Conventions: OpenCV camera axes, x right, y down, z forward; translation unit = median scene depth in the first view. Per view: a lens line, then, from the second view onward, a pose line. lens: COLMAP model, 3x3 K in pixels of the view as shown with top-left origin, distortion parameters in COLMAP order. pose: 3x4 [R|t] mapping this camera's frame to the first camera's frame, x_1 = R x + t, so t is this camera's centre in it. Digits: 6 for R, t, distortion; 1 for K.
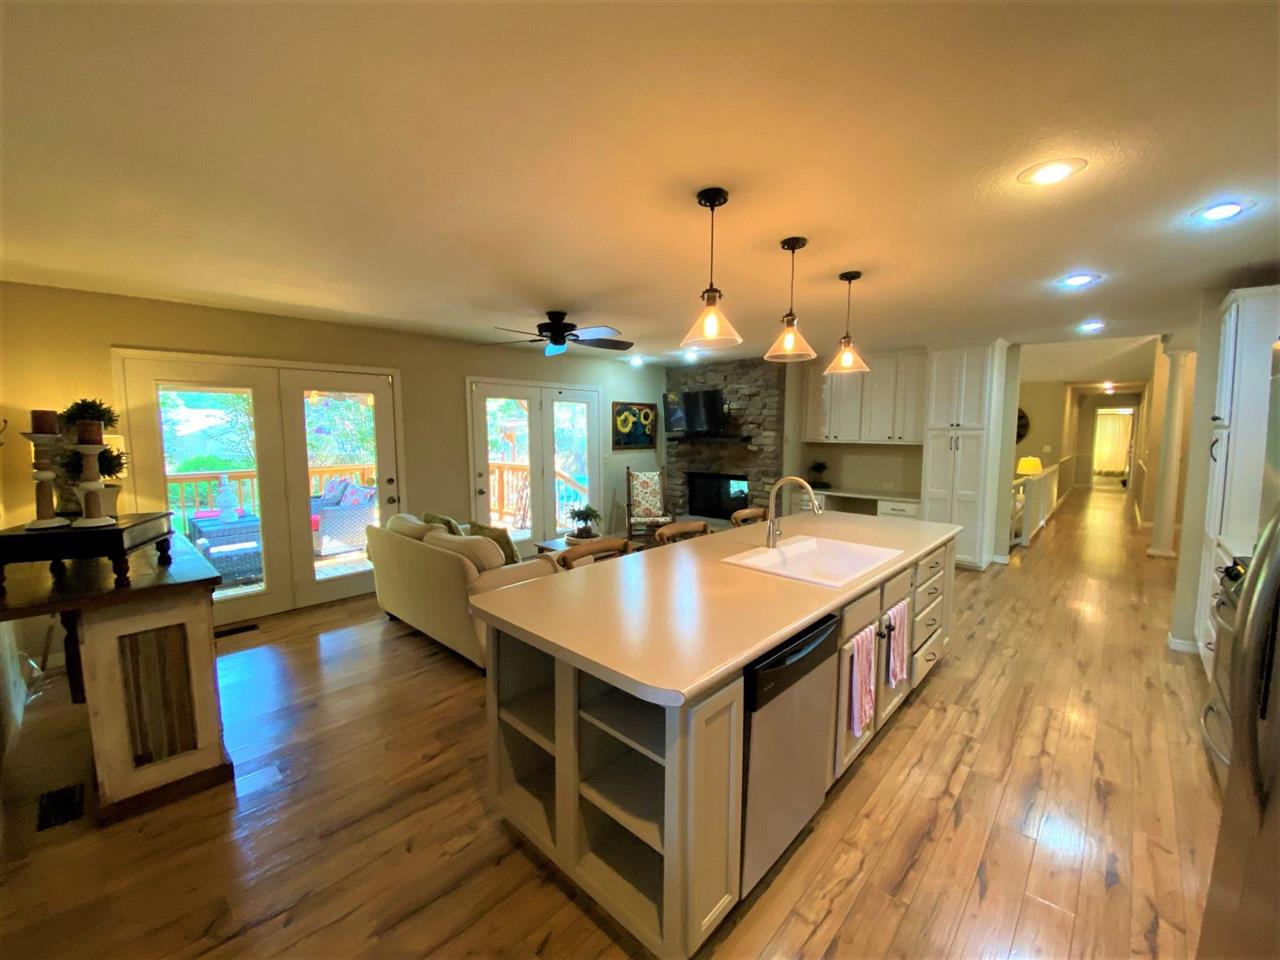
lens RADIAL K [[515.5, 0, 636.4], [0, 515.5, 481.7], [0, 0, 1]] dist [-0.017833, -0.000305]
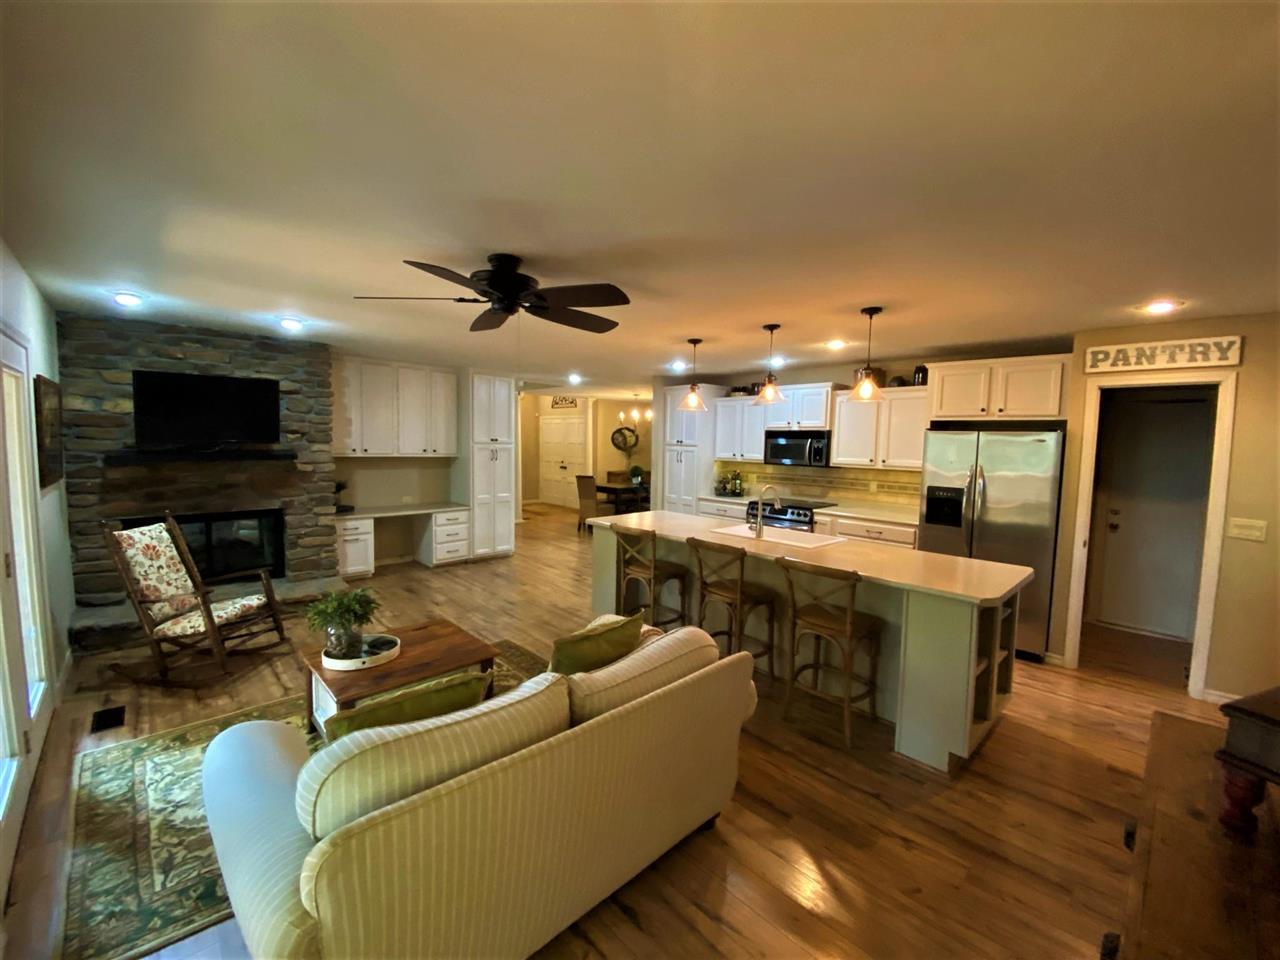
lens RADIAL K [[515.5, 0, 636.4], [0, 515.5, 481.7], [0, 0, 1]] dist [-0.017833, -0.000305]
pose [[0.024732, -0.075274, 0.996856, -0.416040], [0.080255, 0.994092, 0.073074, -0.054548], [-0.996467, 0.078195, 0.030627, 0.471296]]
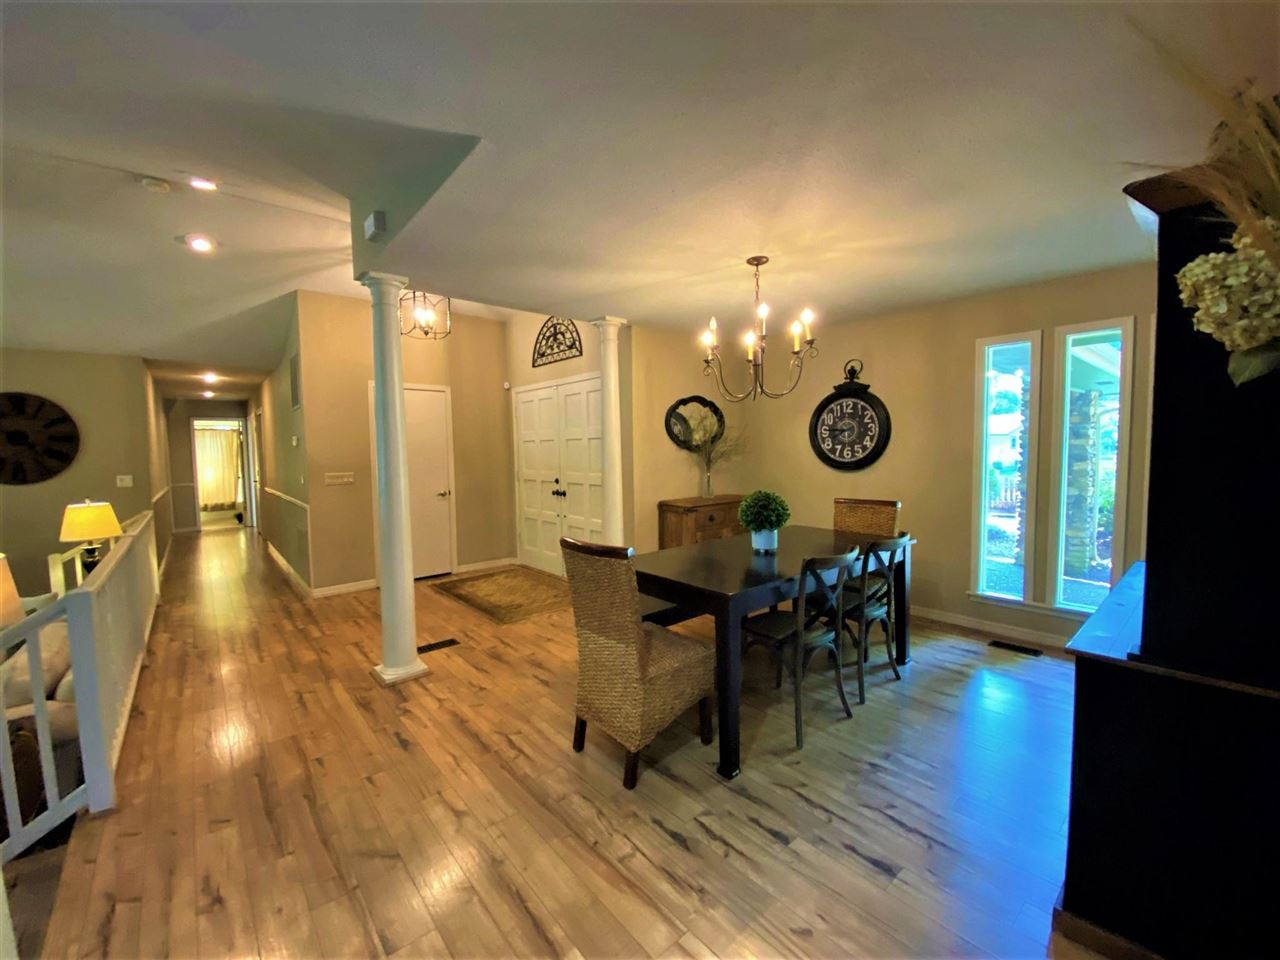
lens RADIAL K [[515.5, 0, 636.4], [0, 515.5, 481.7], [0, 0, 1]] dist [-0.017833, -0.000305]
pose [[0.099237, -0.065898, 0.992879, 0.446520], [0.116438, 0.991719, 0.054184, -0.042787], [-0.988228, 0.110232, 0.106088, 0.554139]]
